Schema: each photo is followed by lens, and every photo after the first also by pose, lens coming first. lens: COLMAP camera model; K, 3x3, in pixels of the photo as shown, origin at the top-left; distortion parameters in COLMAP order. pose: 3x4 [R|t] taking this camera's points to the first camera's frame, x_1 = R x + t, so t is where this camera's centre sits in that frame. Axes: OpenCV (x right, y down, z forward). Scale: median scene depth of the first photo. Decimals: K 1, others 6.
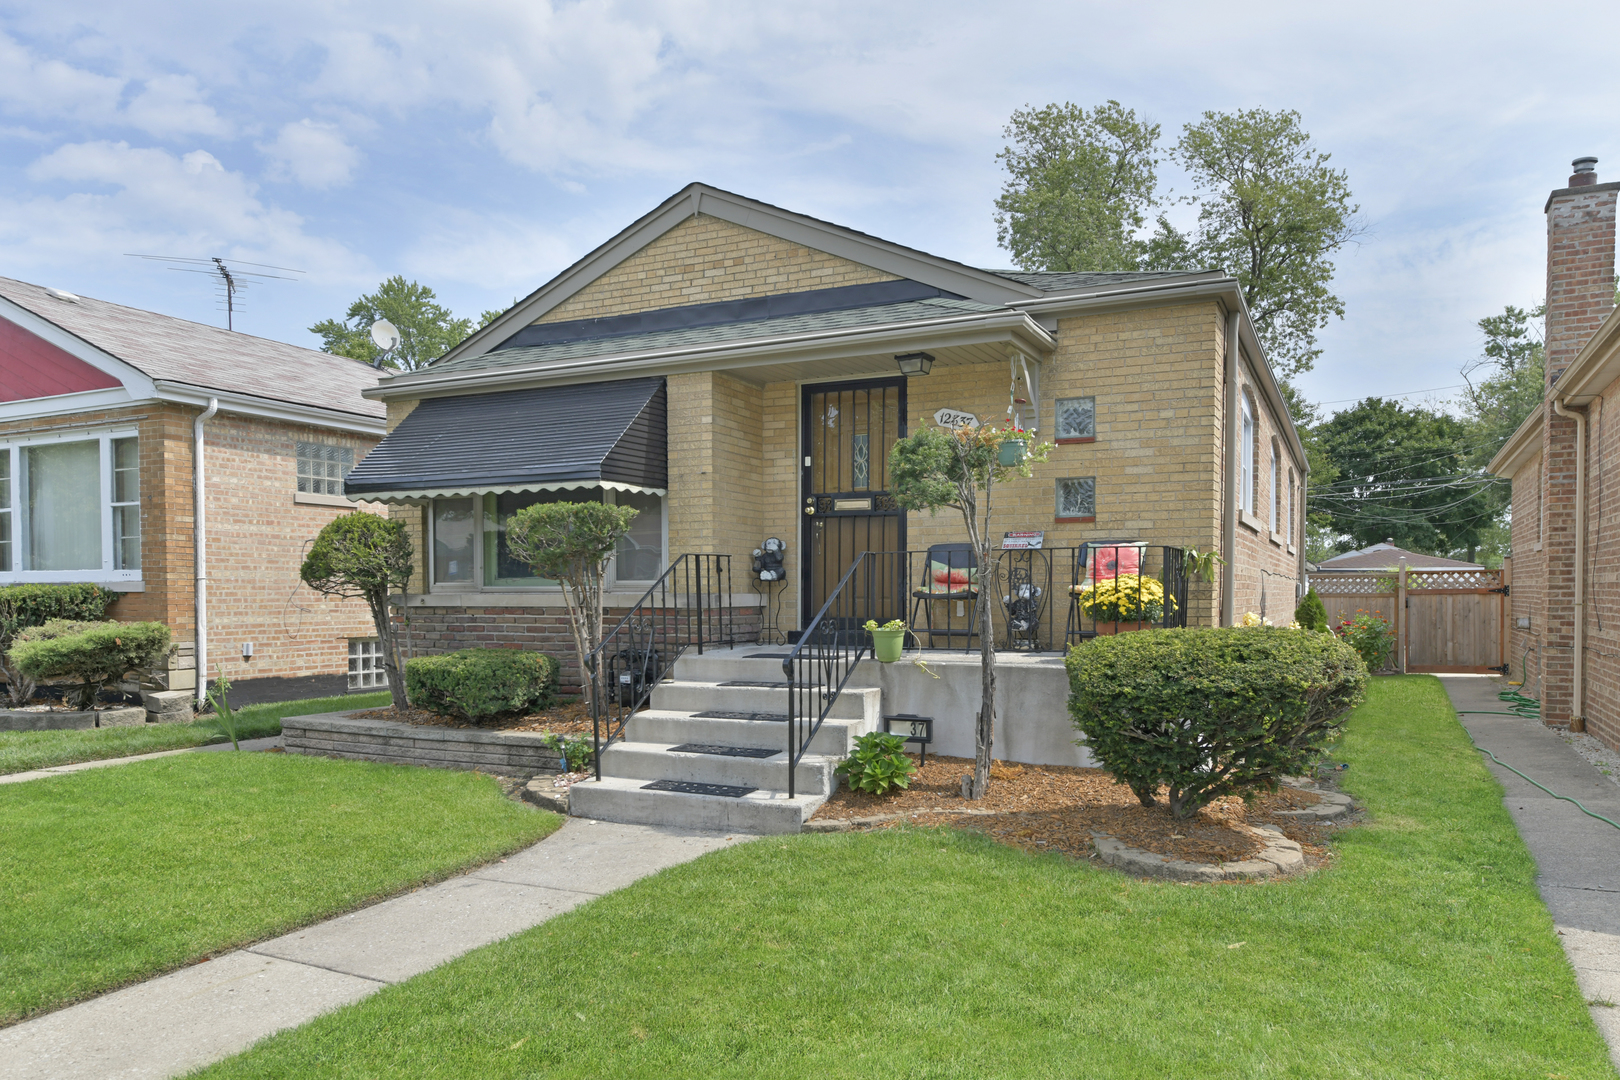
lens RADIAL K [[1076.5, 0, 755.1], [0, 1076.5, 615.8], [0, 0, 1]] dist [0.008940, -0.006848]
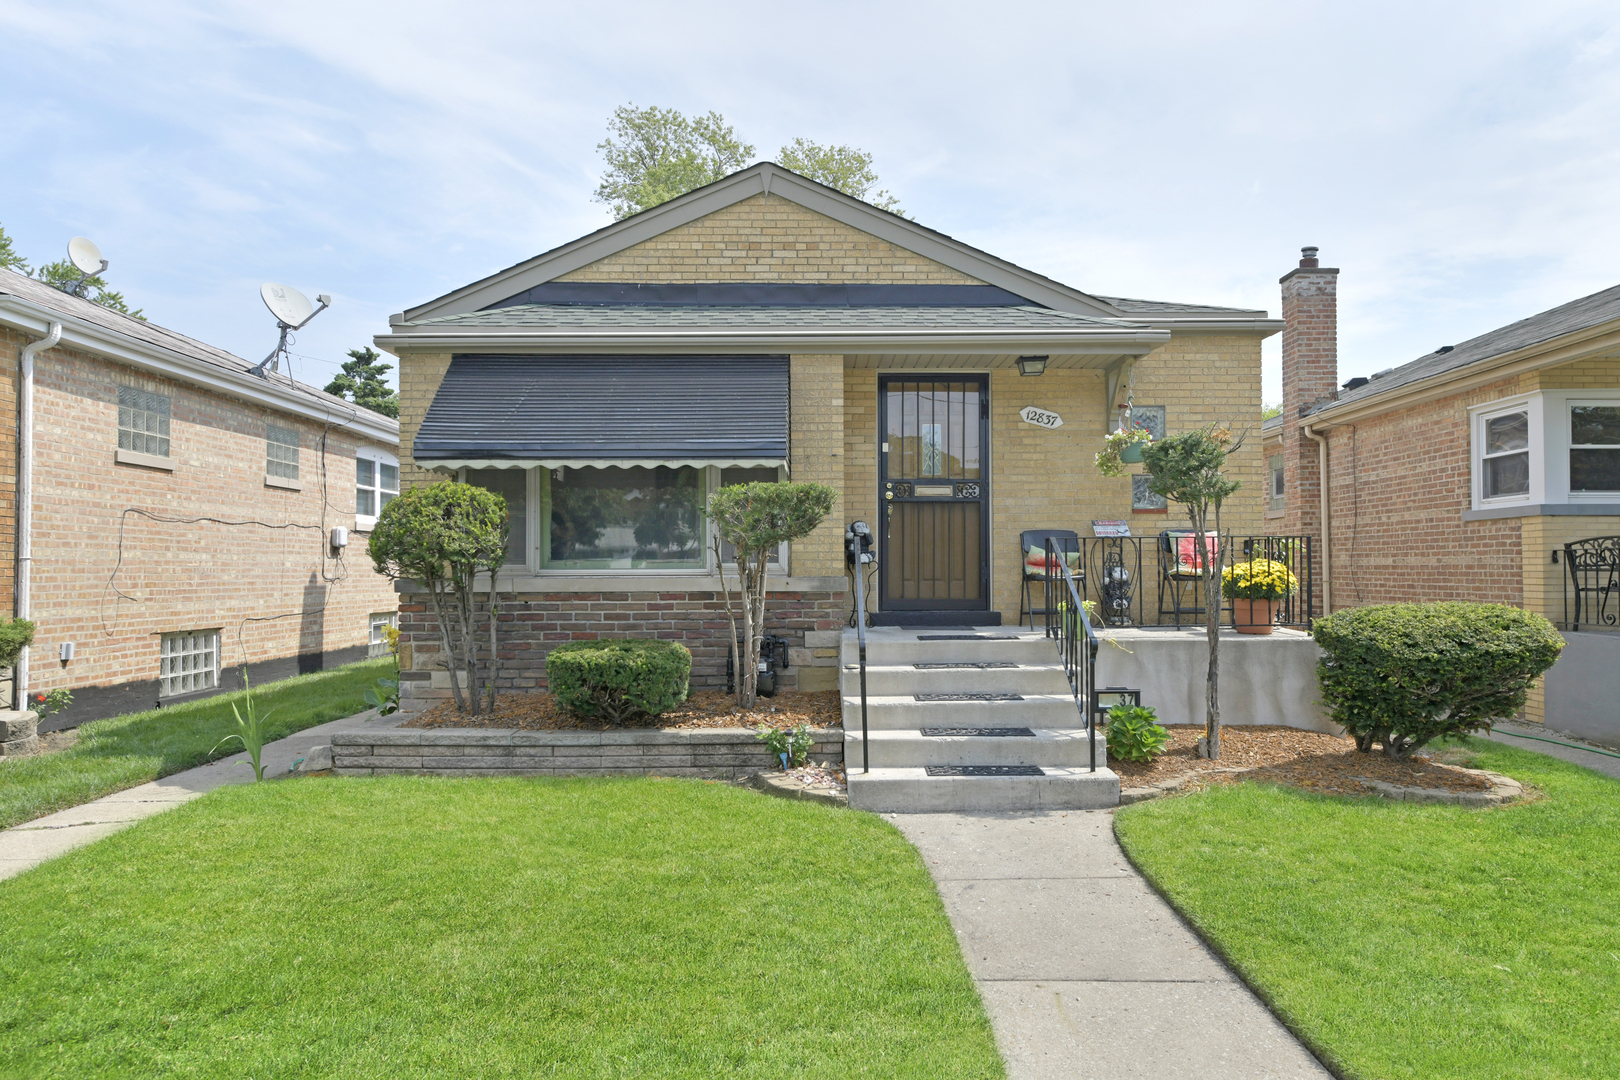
lens RADIAL K [[1076.5, 0, 810.5], [0, 1076.5, 541.3], [0, 0, 1]] dist [0.008940, -0.006848]
pose [[0.899422, 0.009733, 0.436973, -0.464488], [0.011957, 0.998830, -0.046857, -0.006492], [-0.436917, 0.047369, 0.898254, 0.111905]]
